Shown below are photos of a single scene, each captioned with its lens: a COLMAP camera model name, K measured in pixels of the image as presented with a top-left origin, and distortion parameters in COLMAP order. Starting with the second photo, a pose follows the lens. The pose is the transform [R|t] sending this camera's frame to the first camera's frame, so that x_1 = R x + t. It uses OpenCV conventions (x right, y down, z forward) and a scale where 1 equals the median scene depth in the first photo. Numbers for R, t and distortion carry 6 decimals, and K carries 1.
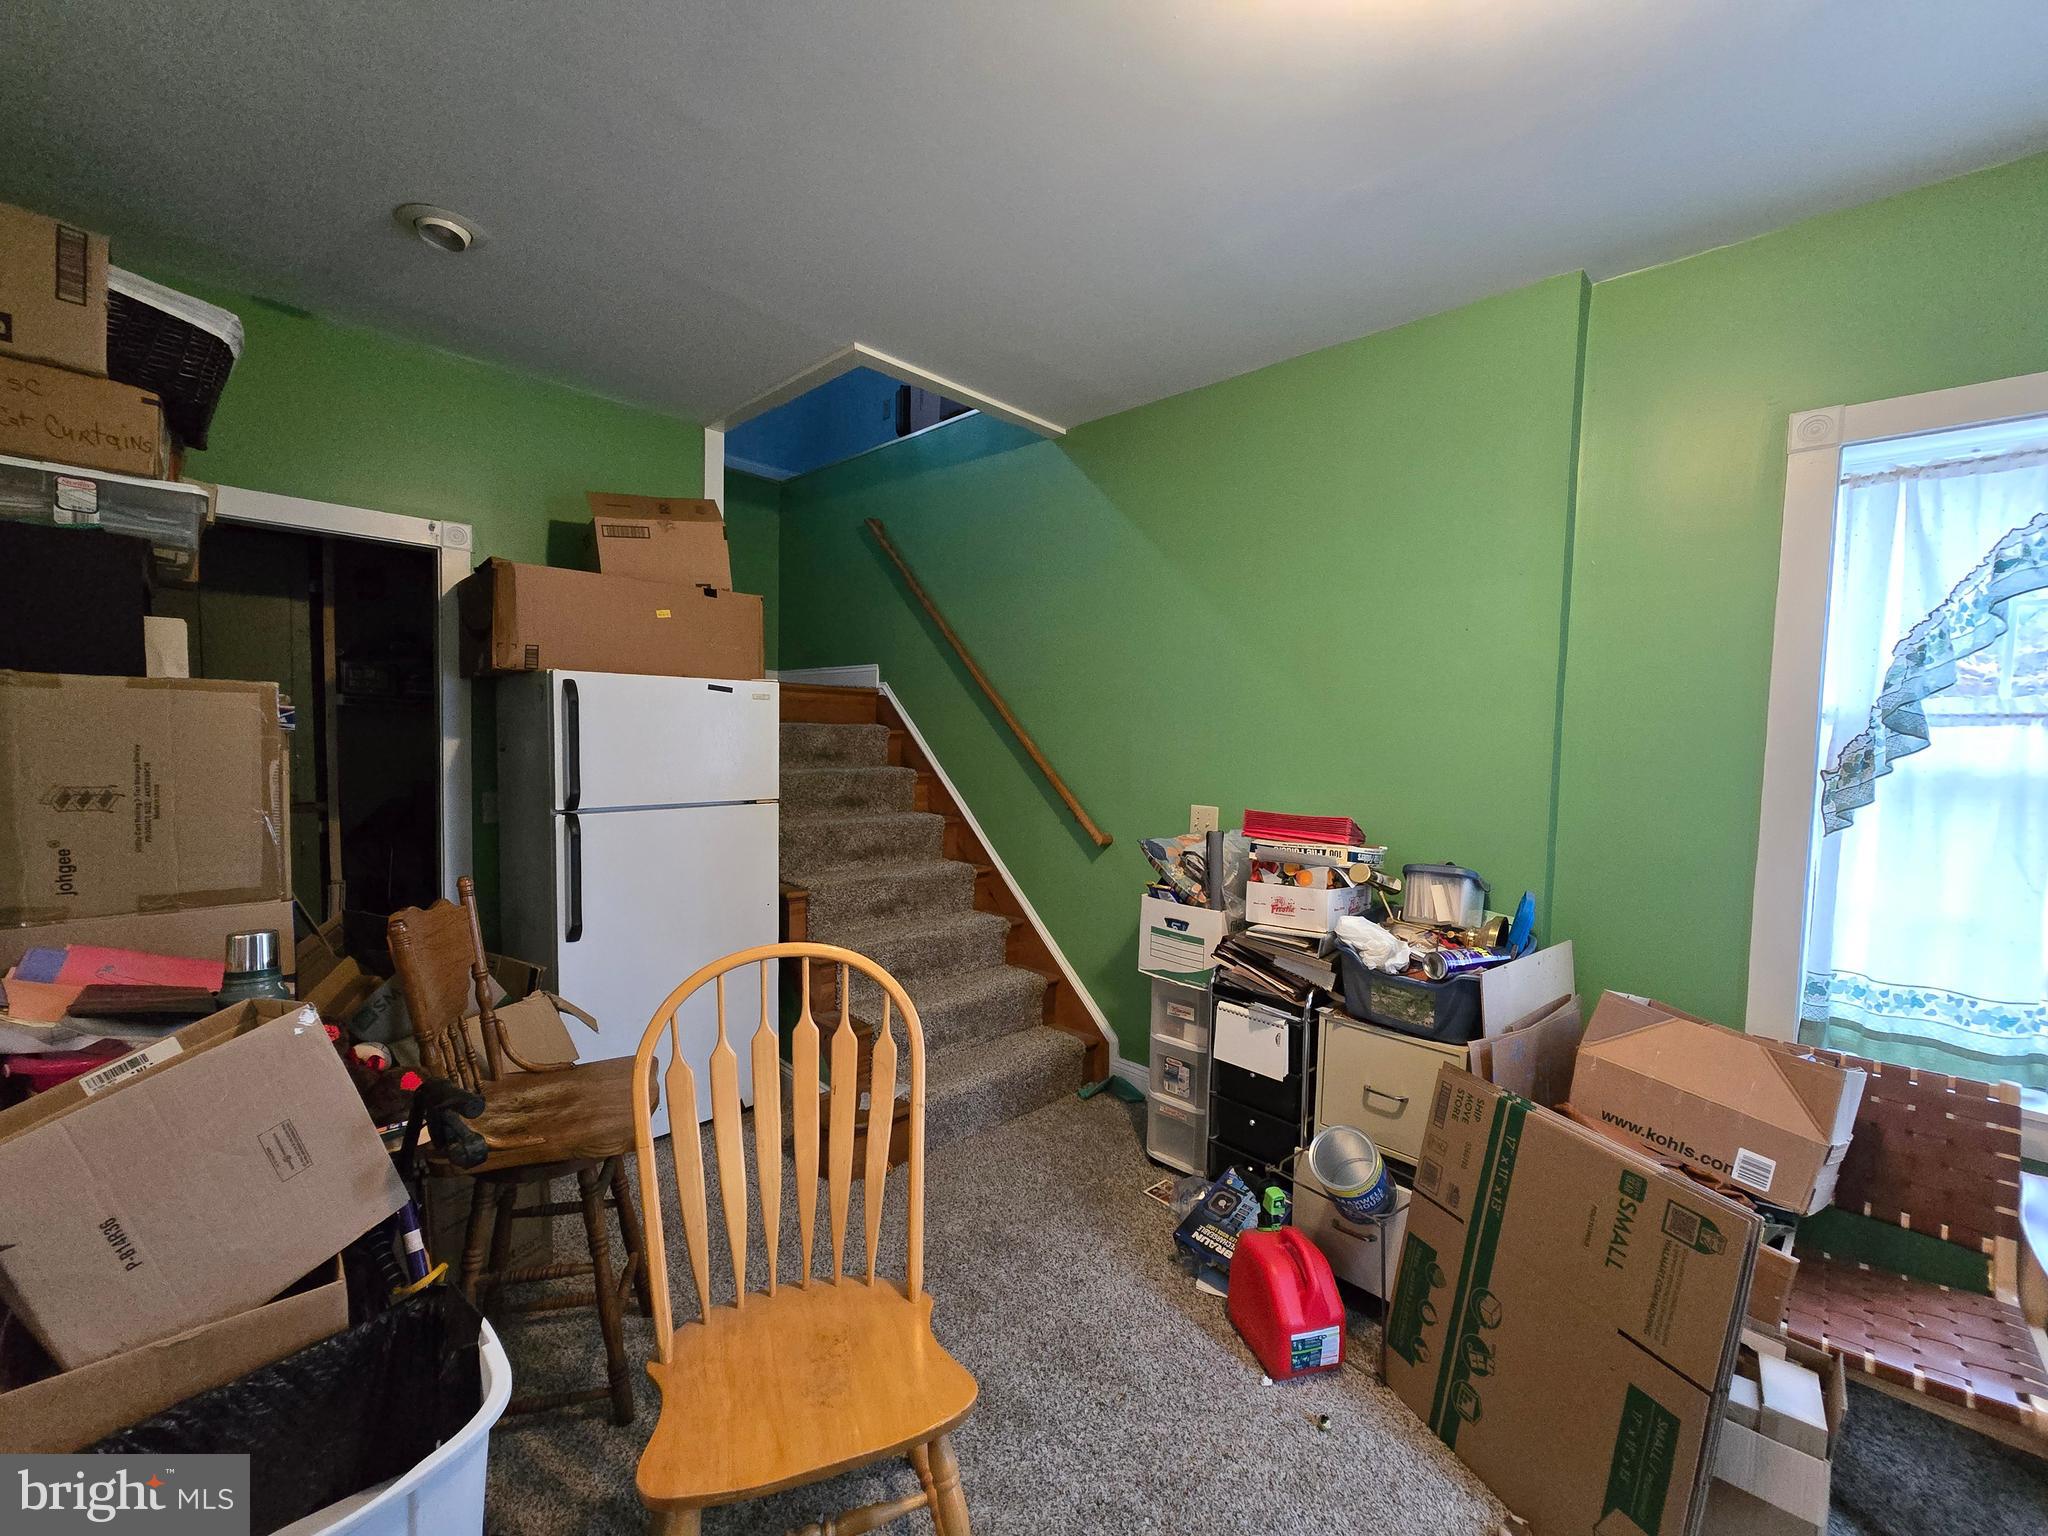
lens RADIAL K [[835.4, 0, 1031.8], [0, 835.4, 780.8], [0, 0, 1]] dist [-0.001963, -0.000423]
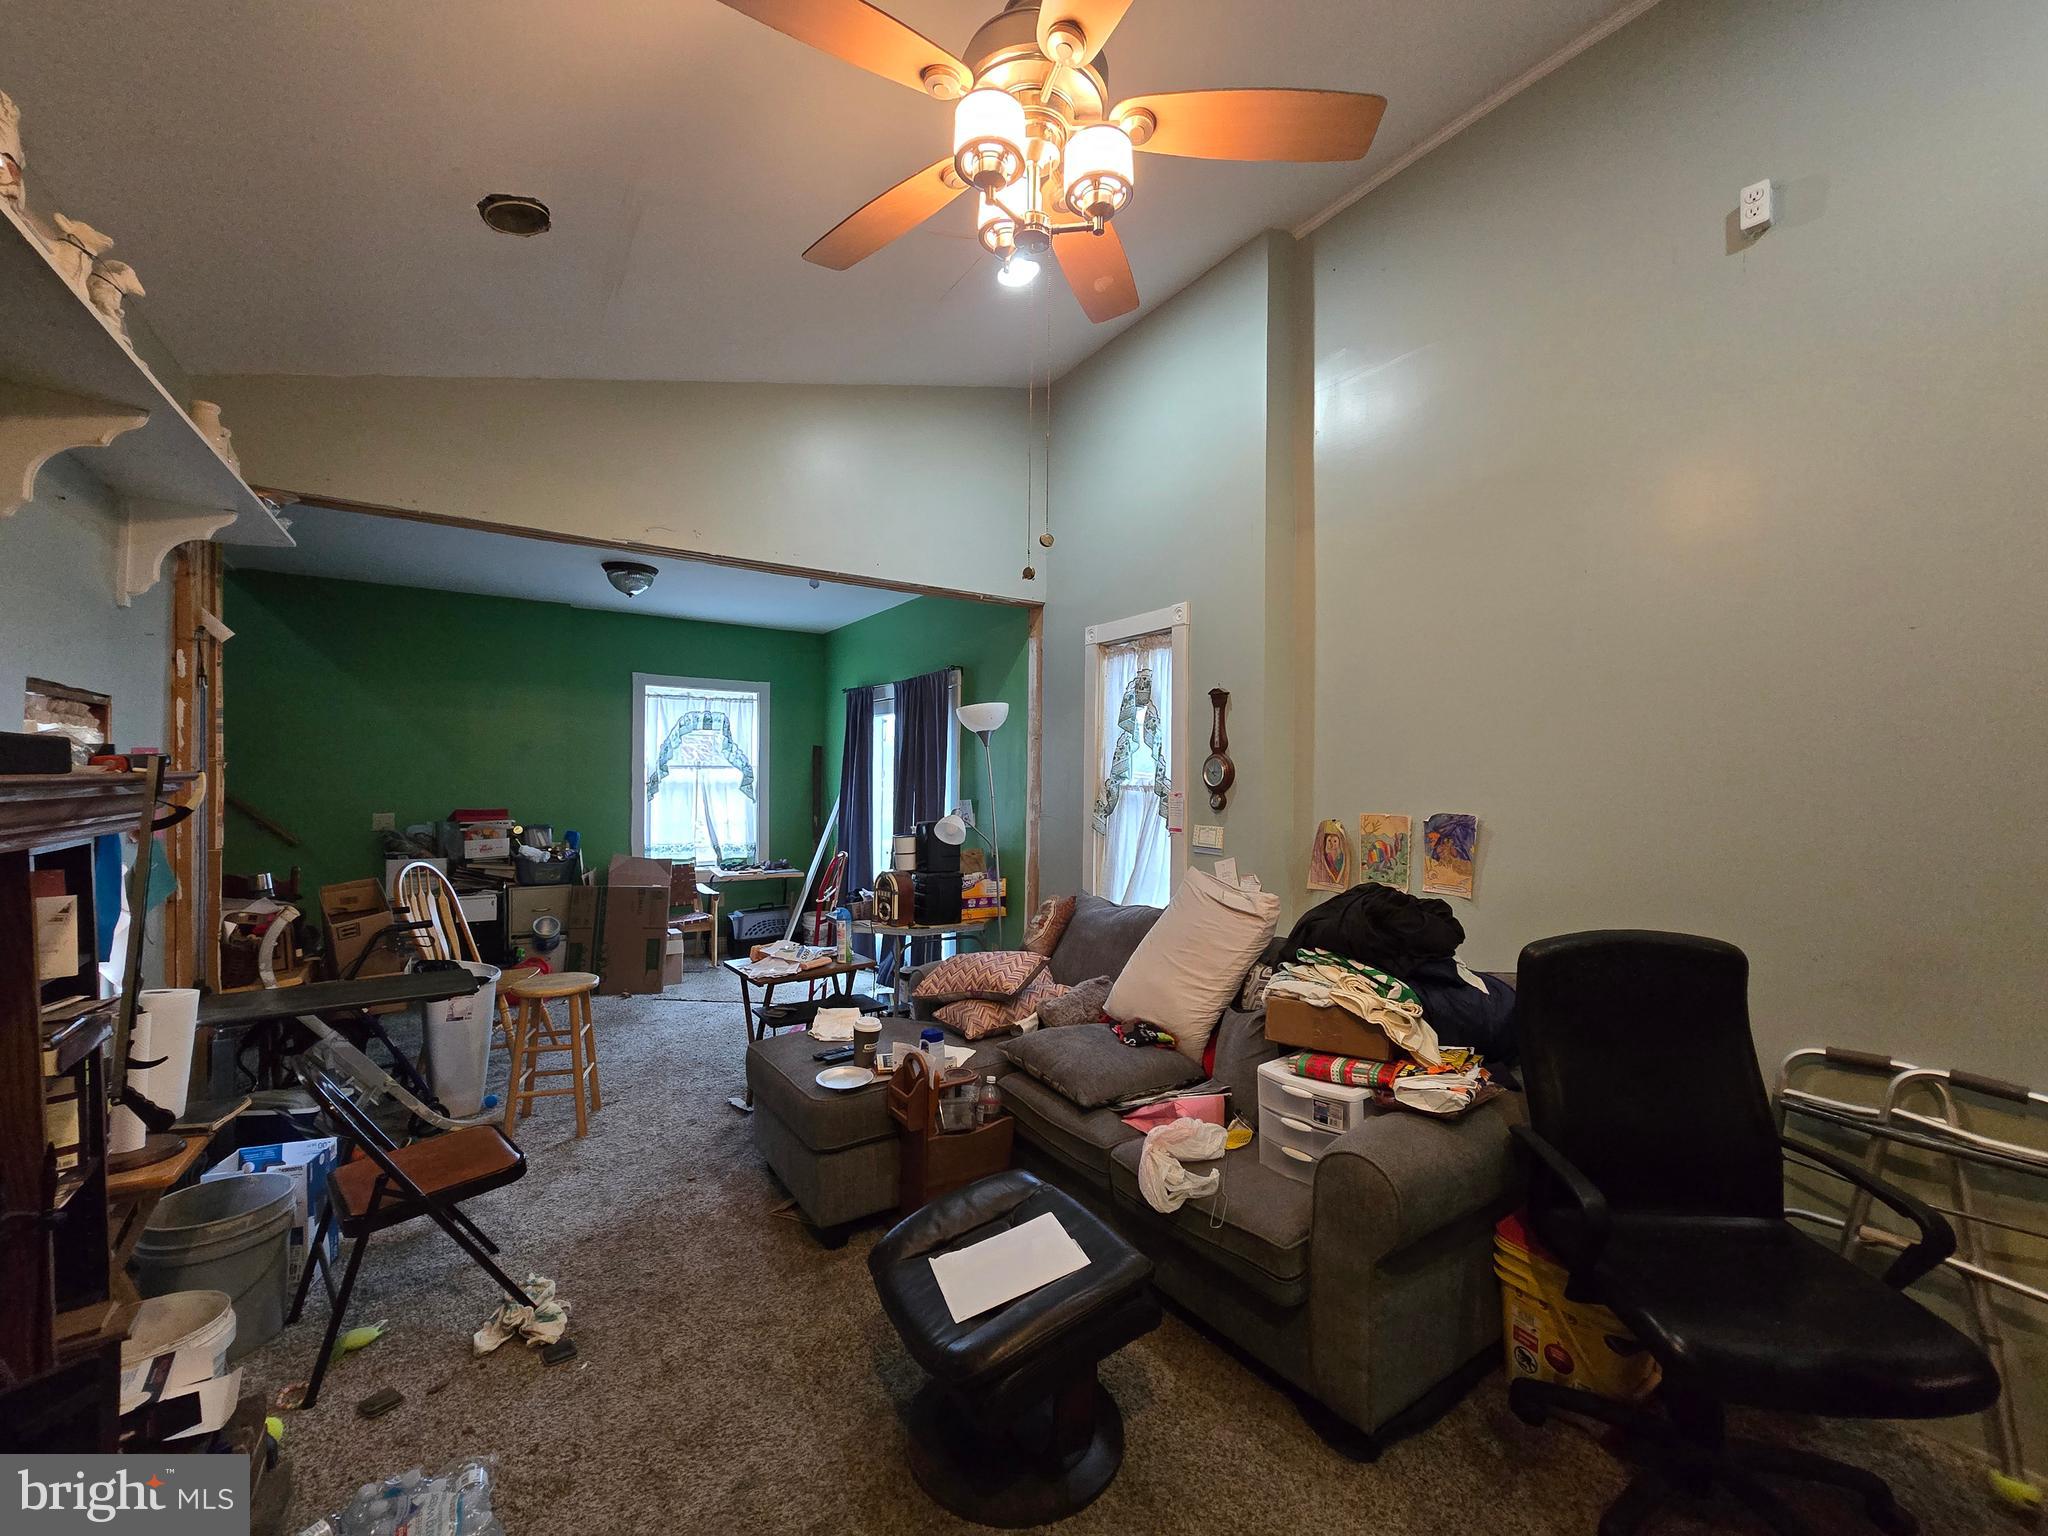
lens RADIAL K [[835.4, 0, 1021.2], [0, 835.4, 778.1], [0, 0, 1]] dist [-0.001963, -0.000423]
pose [[0.217641, -0.028266, 0.975619, -1.893059], [0.049808, 0.998600, 0.017820, -0.014533], [-0.974757, 0.044715, 0.218744, -1.130800]]
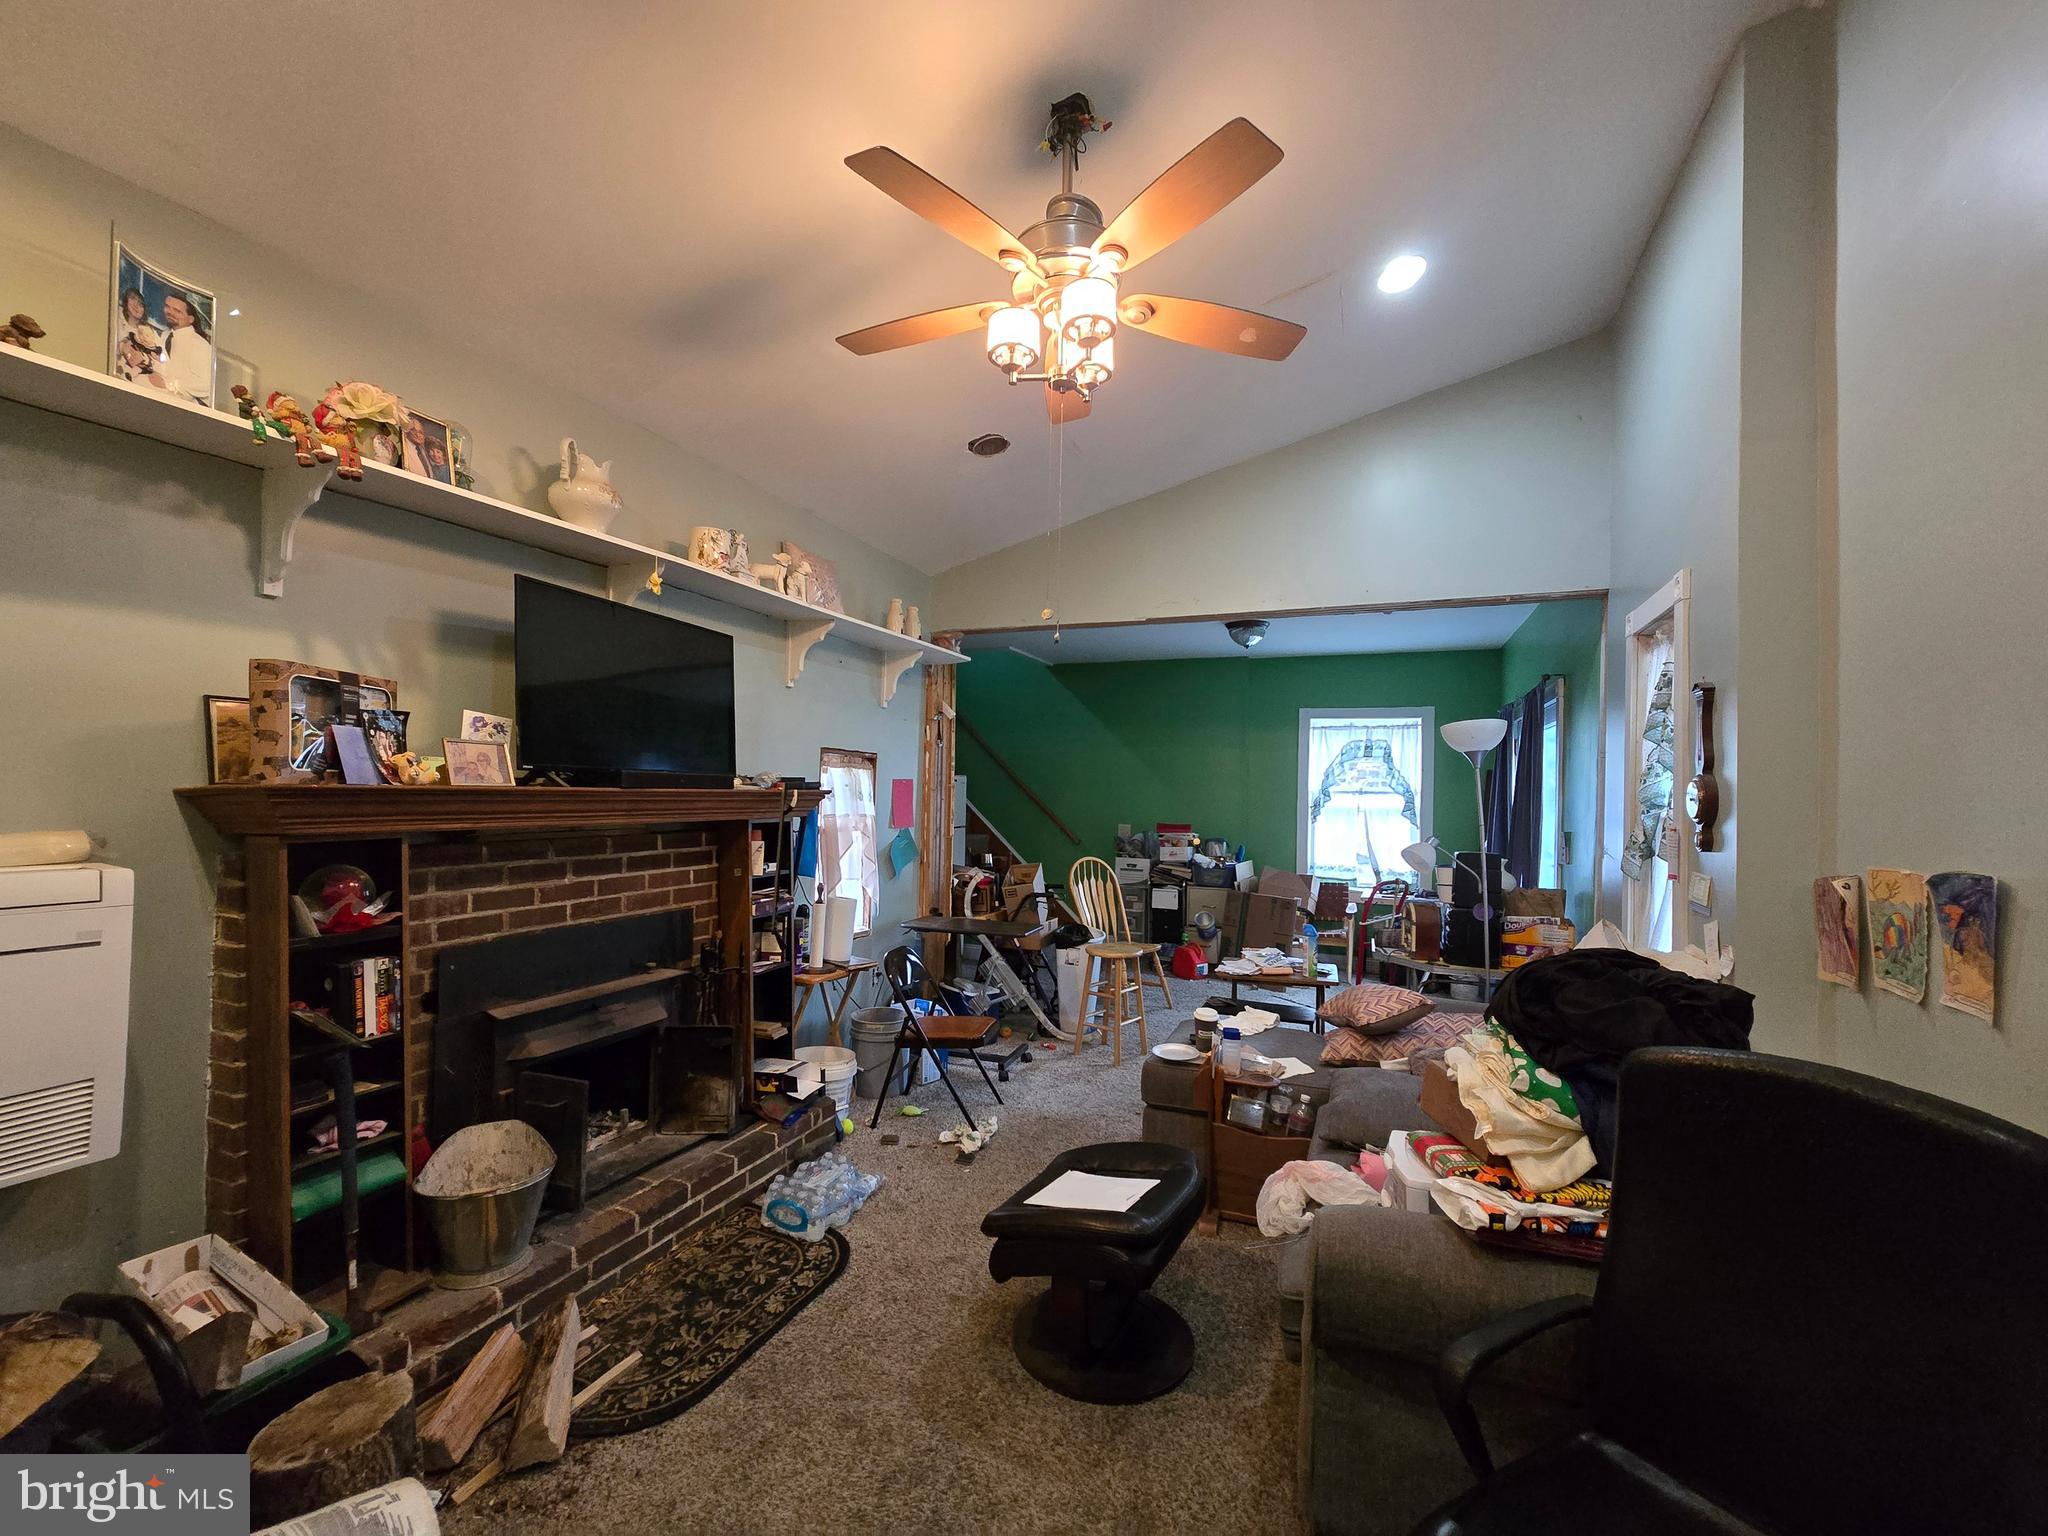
lens RADIAL K [[835.4, 0, 1016.9], [0, 835.4, 776.0], [0, 0, 1]] dist [-0.001963, -0.000423]
pose [[0.929466, -0.002076, 0.368901, -1.553937], [0.024843, 0.998066, -0.056977, 0.031045], [-0.368070, 0.062123, 0.927721, -1.882061]]
